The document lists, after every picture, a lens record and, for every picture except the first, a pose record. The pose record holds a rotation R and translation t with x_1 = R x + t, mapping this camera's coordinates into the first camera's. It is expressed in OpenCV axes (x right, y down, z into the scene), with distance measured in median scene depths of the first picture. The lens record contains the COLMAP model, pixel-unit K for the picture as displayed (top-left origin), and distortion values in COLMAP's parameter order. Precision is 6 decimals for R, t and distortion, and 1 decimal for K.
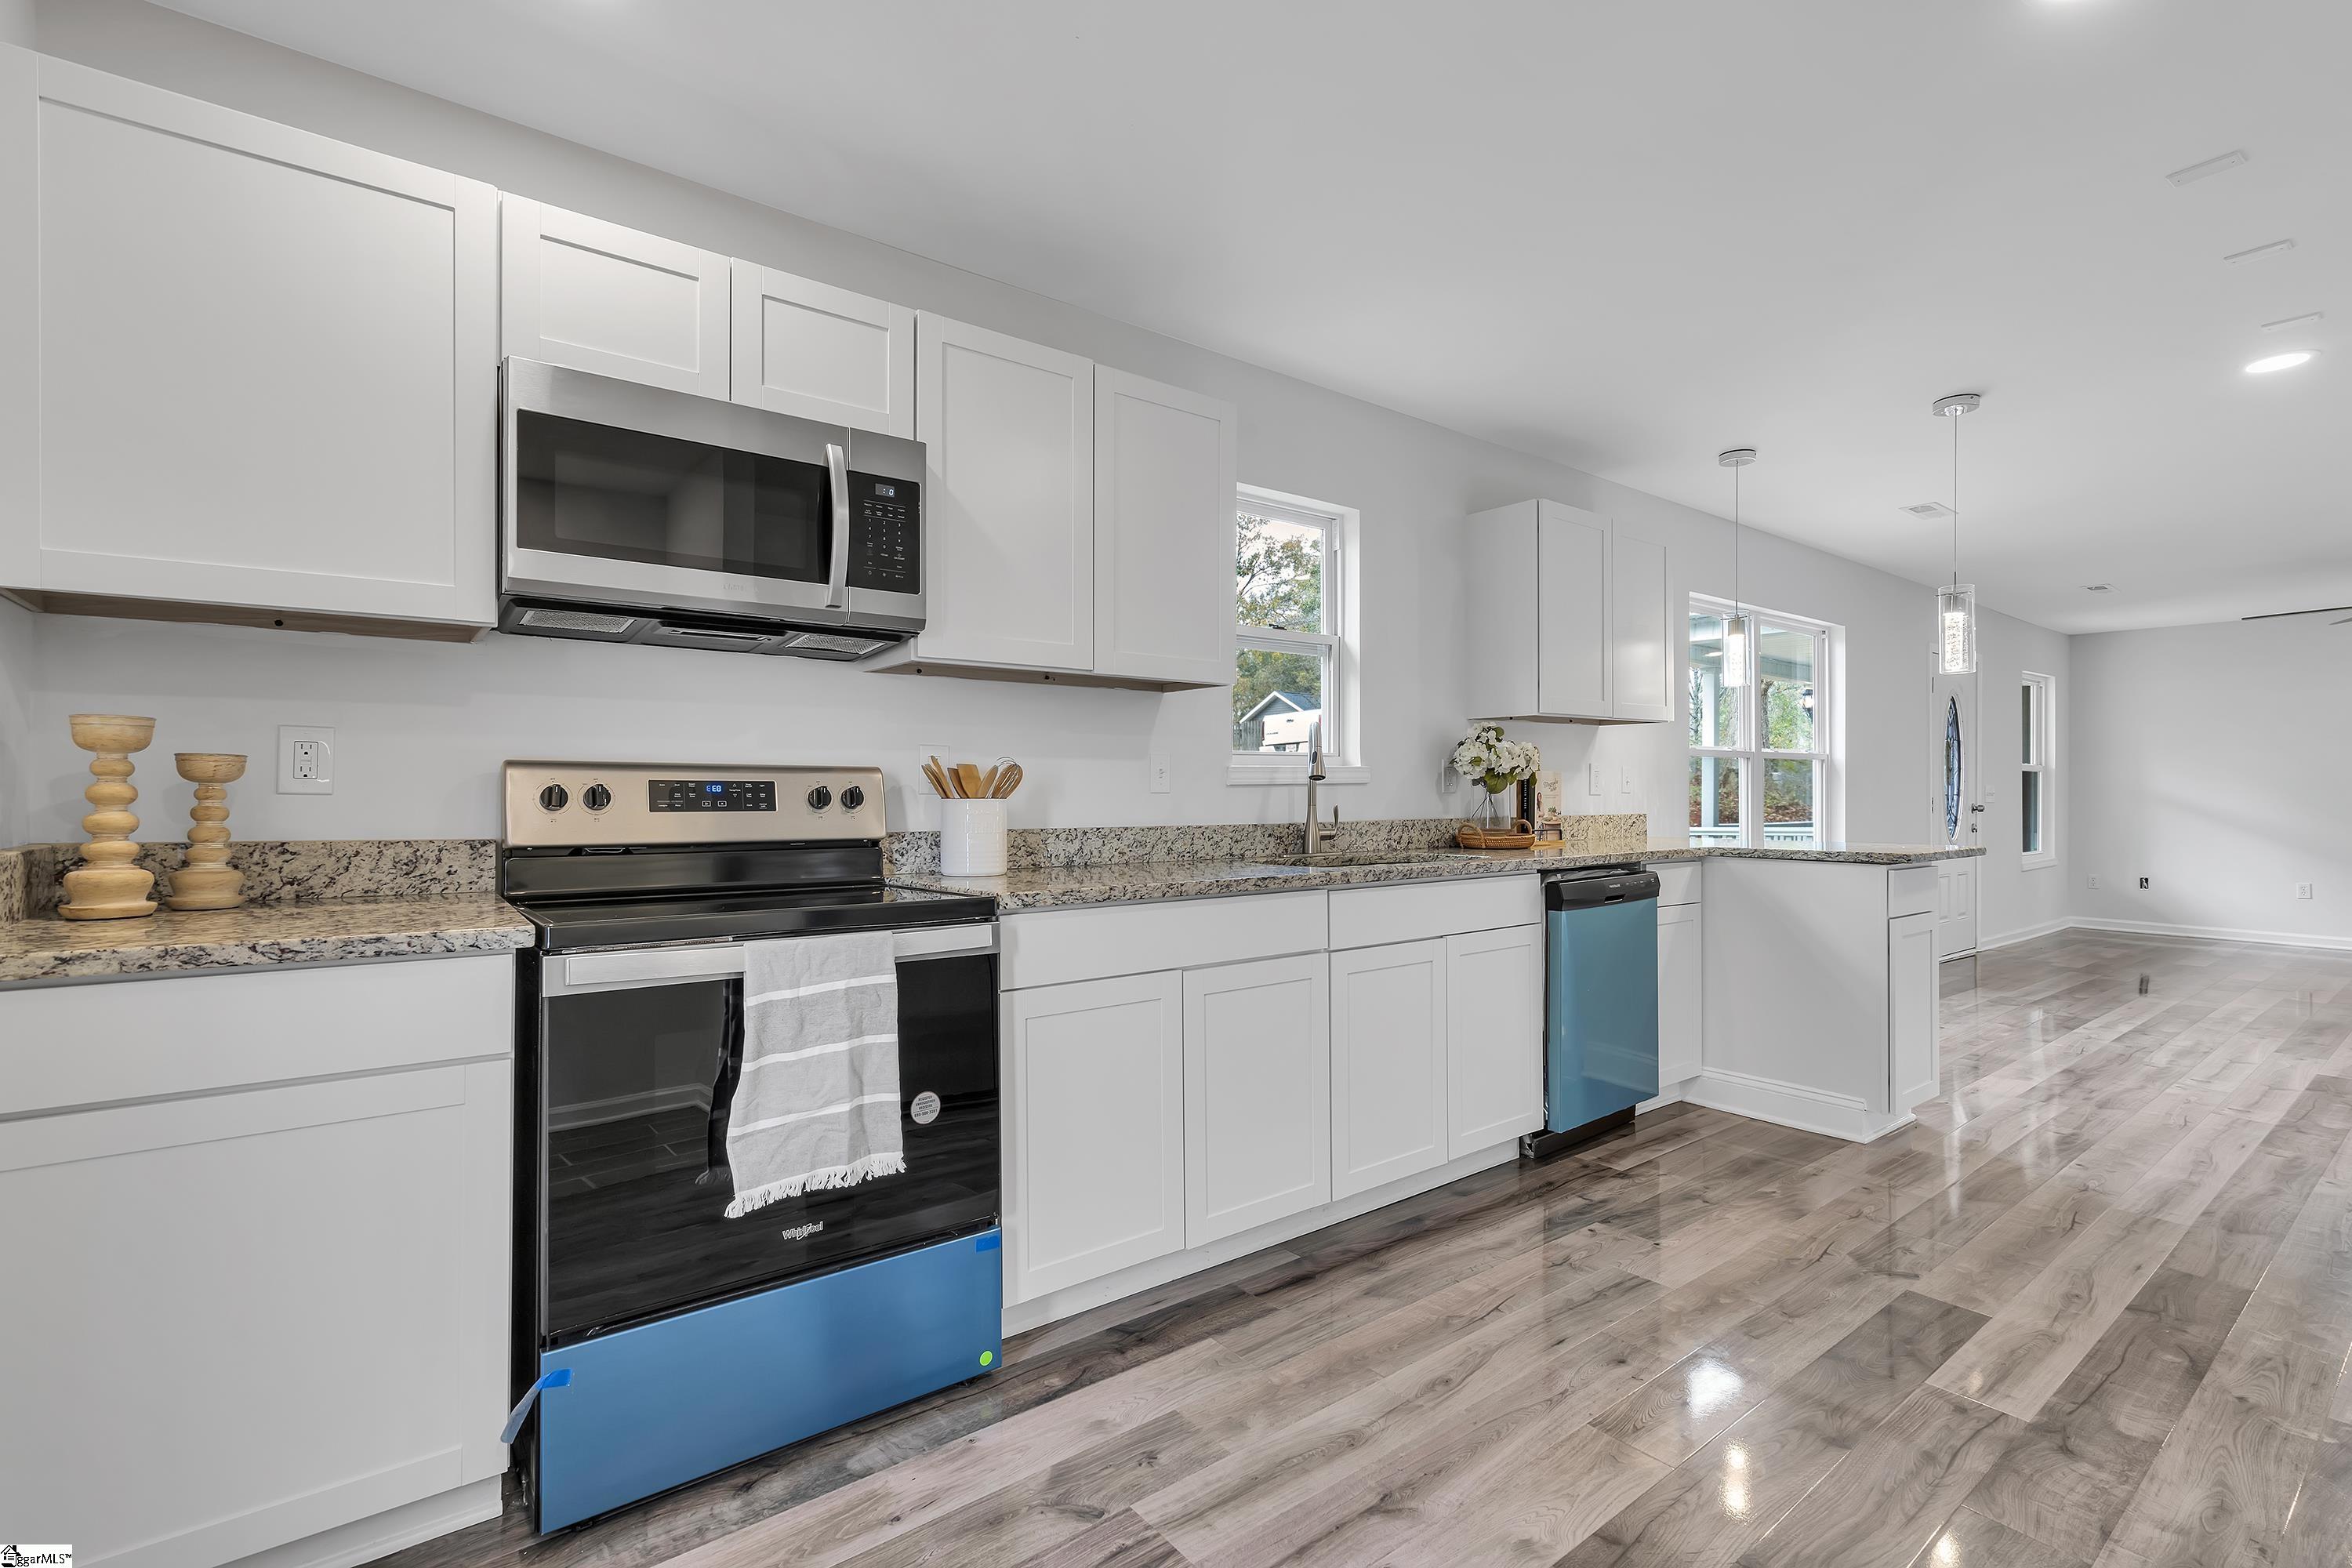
lens RADIAL K [[1057.6, 0, 1182.5], [0, 1057.6, 777.2], [0, 0, 1]] dist [0.002763, -0.000013]
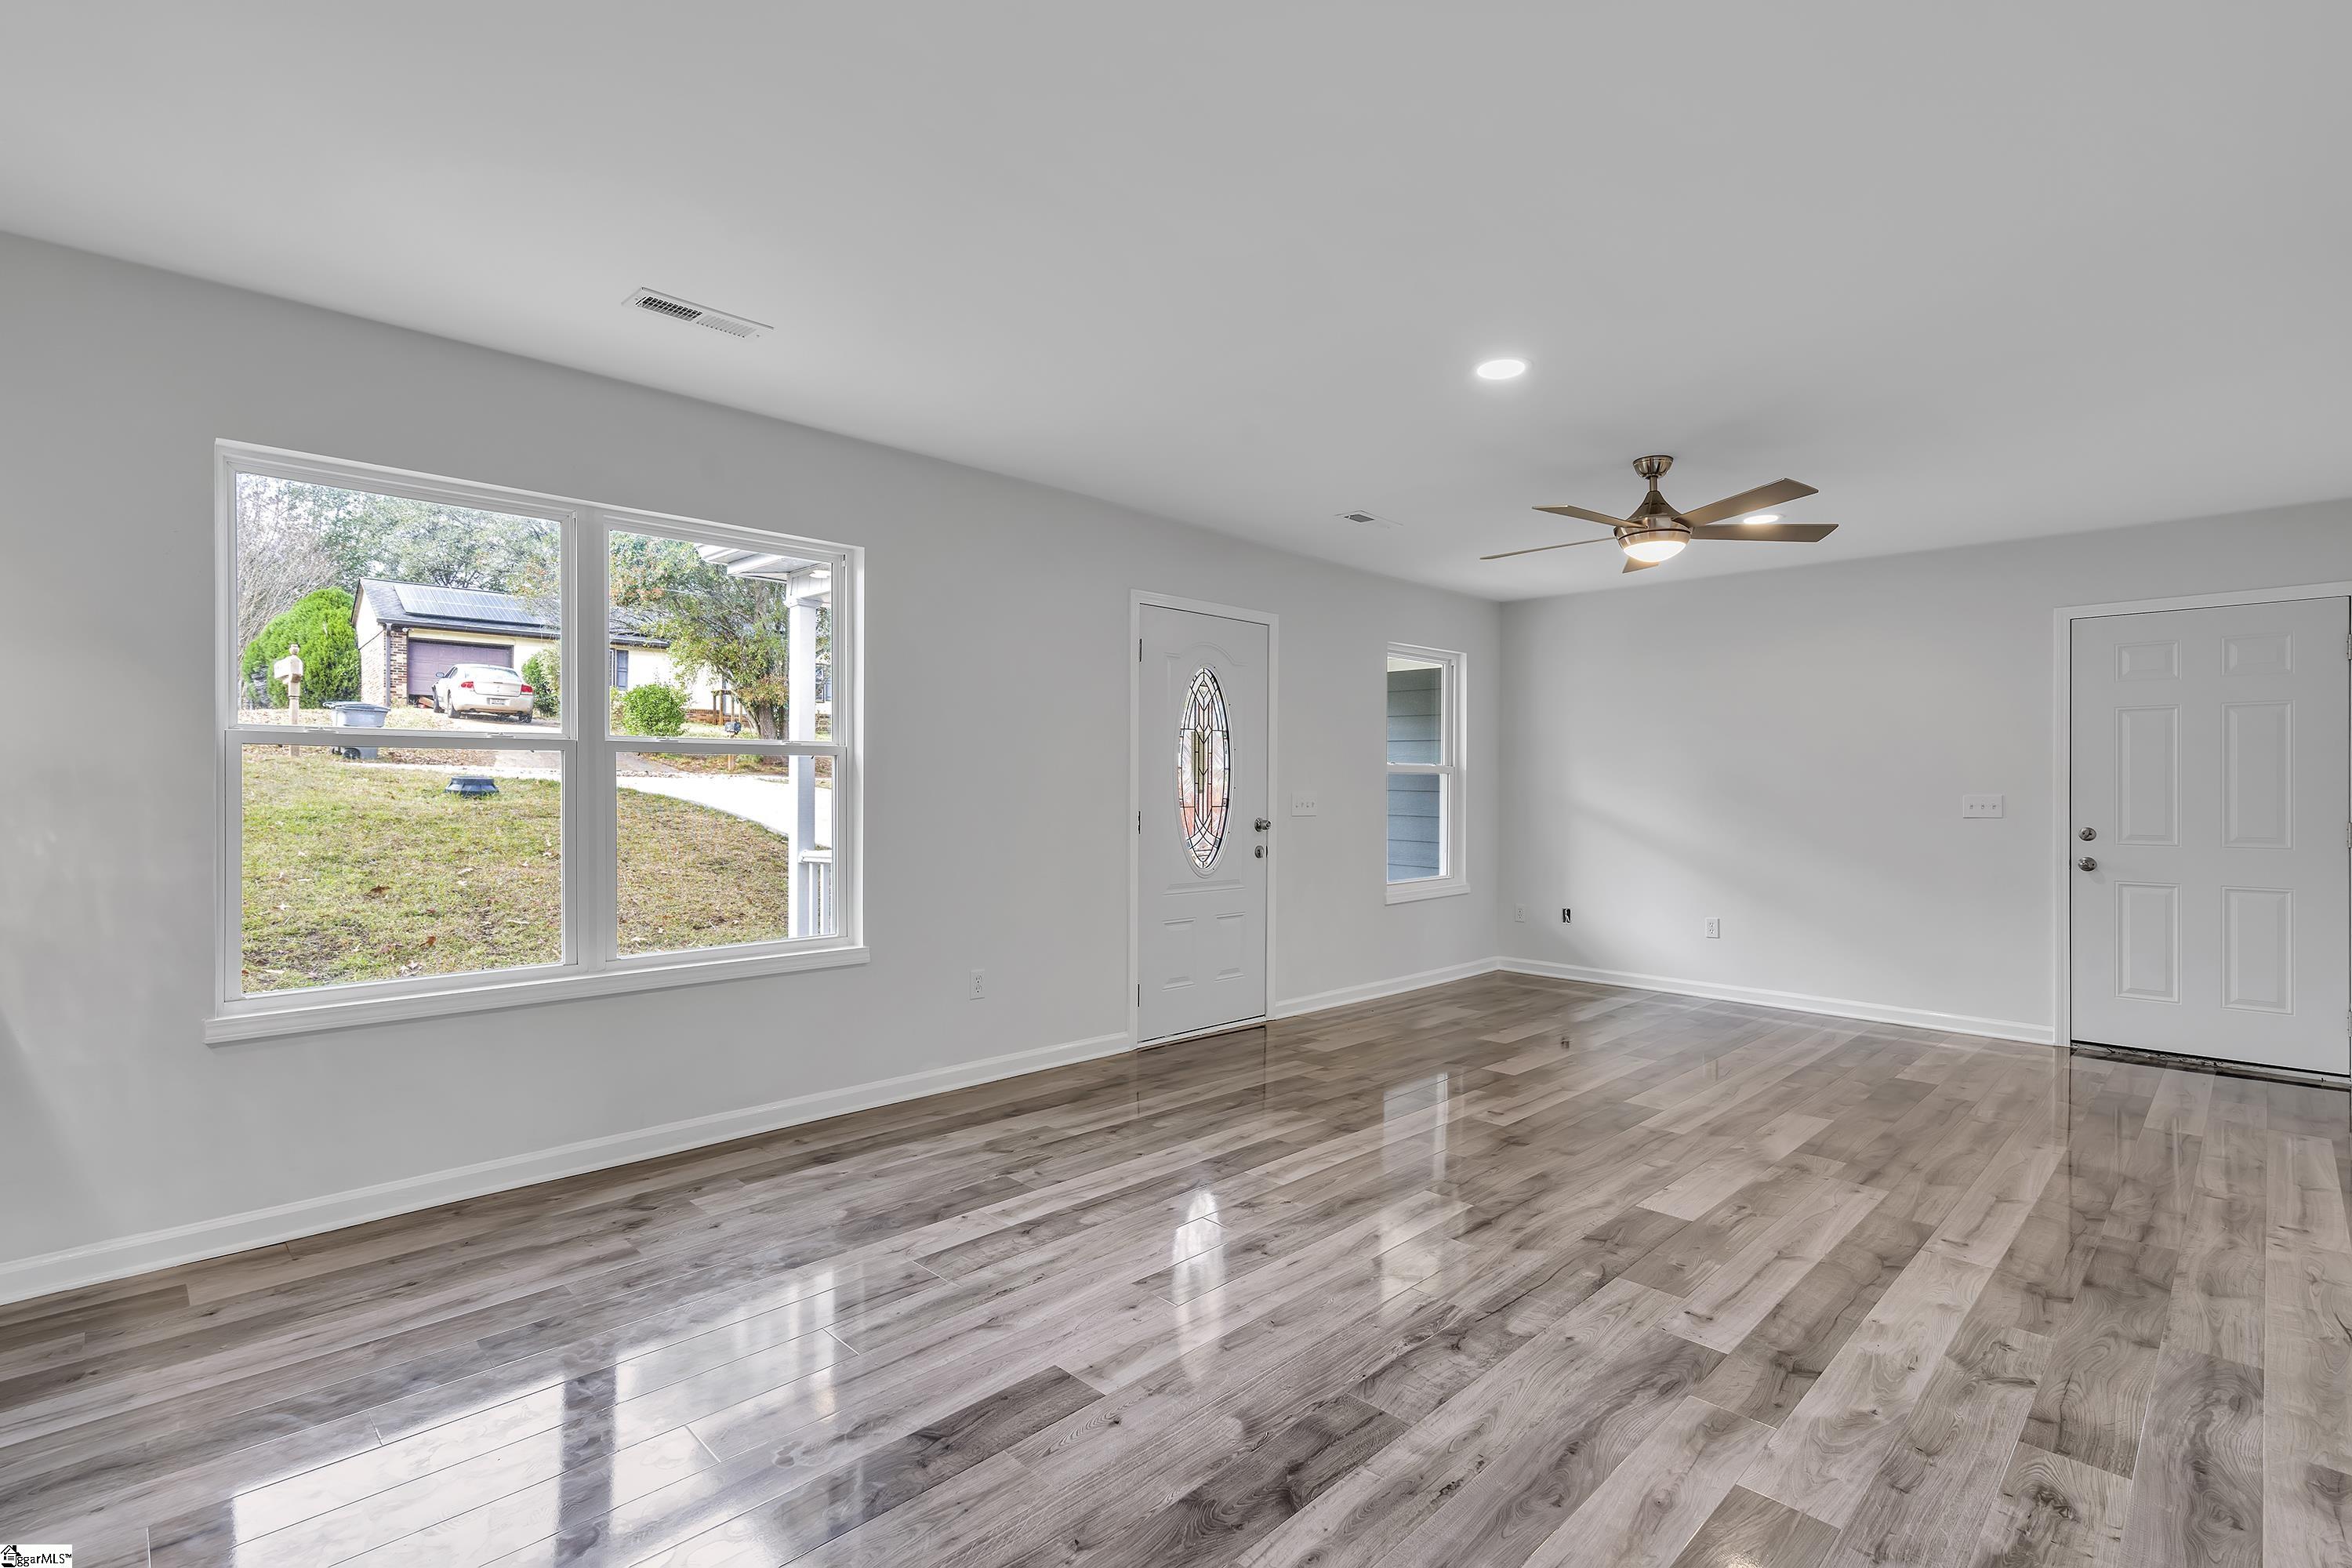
lens RADIAL K [[1072.8, 0, 1189.1], [0, 1072.8, 791.9], [0, 0, 1]] dist [0.002766, 0.000973]
pose [[0.991907, 0.003282, 0.126922, 1.540153], [-0.005262, 0.999870, 0.015266, -0.011601], [-0.126856, -0.015810, 0.991795, 0.684162]]
